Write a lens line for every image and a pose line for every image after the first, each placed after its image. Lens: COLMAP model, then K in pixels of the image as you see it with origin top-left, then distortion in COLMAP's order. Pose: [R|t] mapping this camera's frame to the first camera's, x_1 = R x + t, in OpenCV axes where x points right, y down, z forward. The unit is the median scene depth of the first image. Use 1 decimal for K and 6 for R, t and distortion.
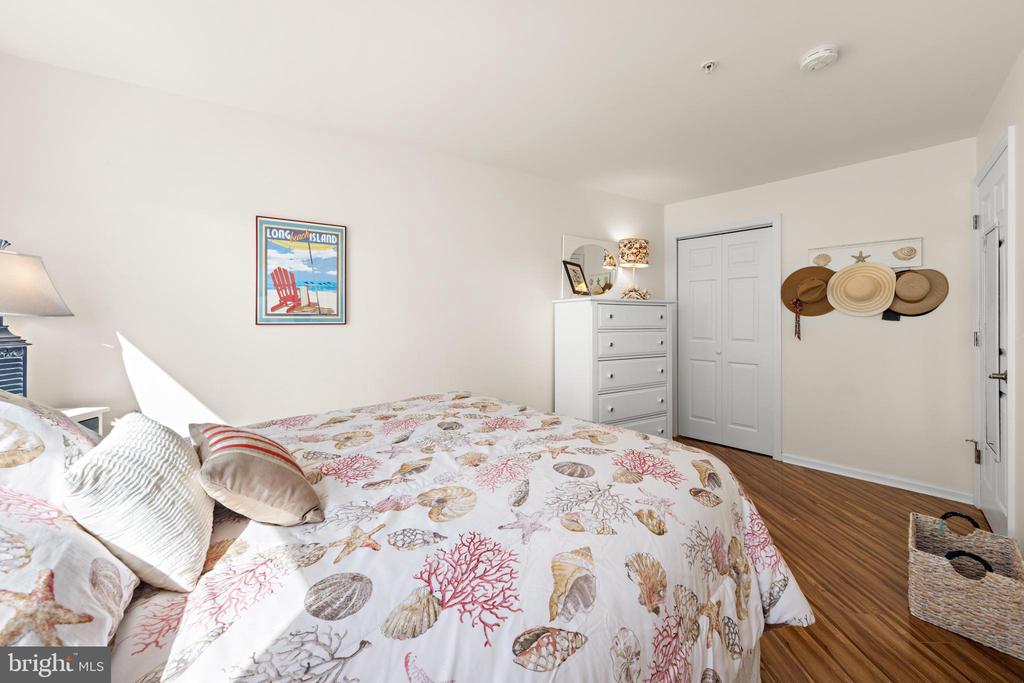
lens RADIAL K [[364.9, 0, 506.8], [0, 364.9, 319.6], [0, 0, 1]] dist [0.006295, -0.000031]
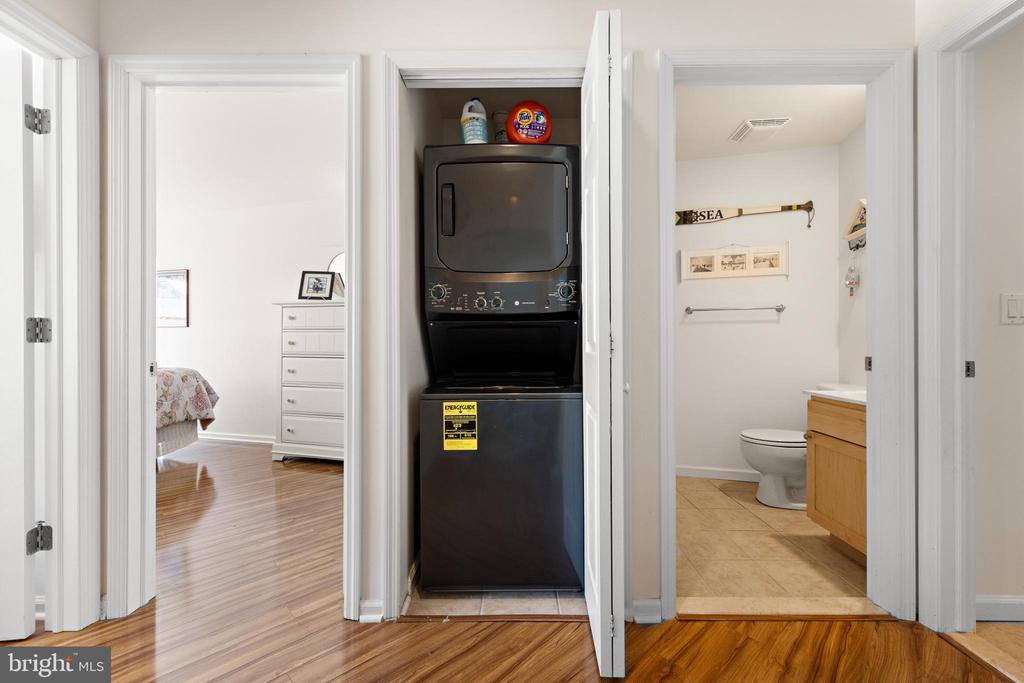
lens RADIAL K [[418.8, 0, 517.0], [0, 418.8, 336.0], [0, 0, 1]] dist [0.005250, -0.000496]
pose [[0.724499, -0.000344, -0.689276, 1.673340], [-0.000654, 0.999999, -0.001187, 0.048392], [0.689275, 0.001311, 0.724498, 0.538856]]
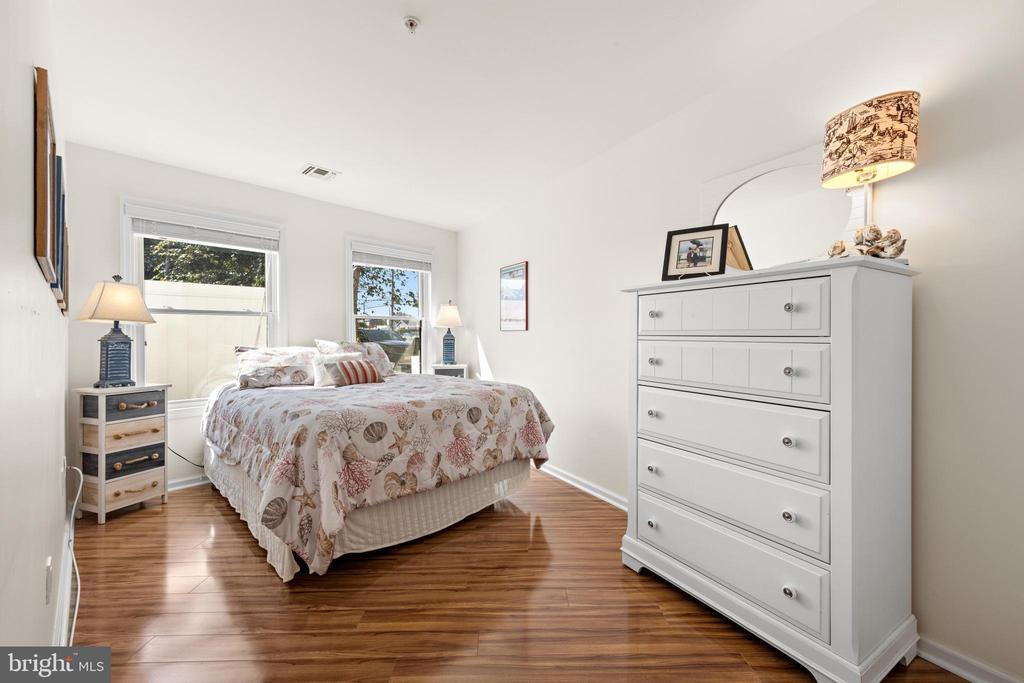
lens RADIAL K [[391.2, 0, 512.2], [0, 391.2, 335.5], [0, 0, 1]] dist [0.006829, -0.000576]
pose [[0.036363, 0.005952, -0.999321, 0.914460], [0.001890, 0.999980, 0.006024, 0.021986], [0.999337, -0.002108, 0.036351, 0.738829]]
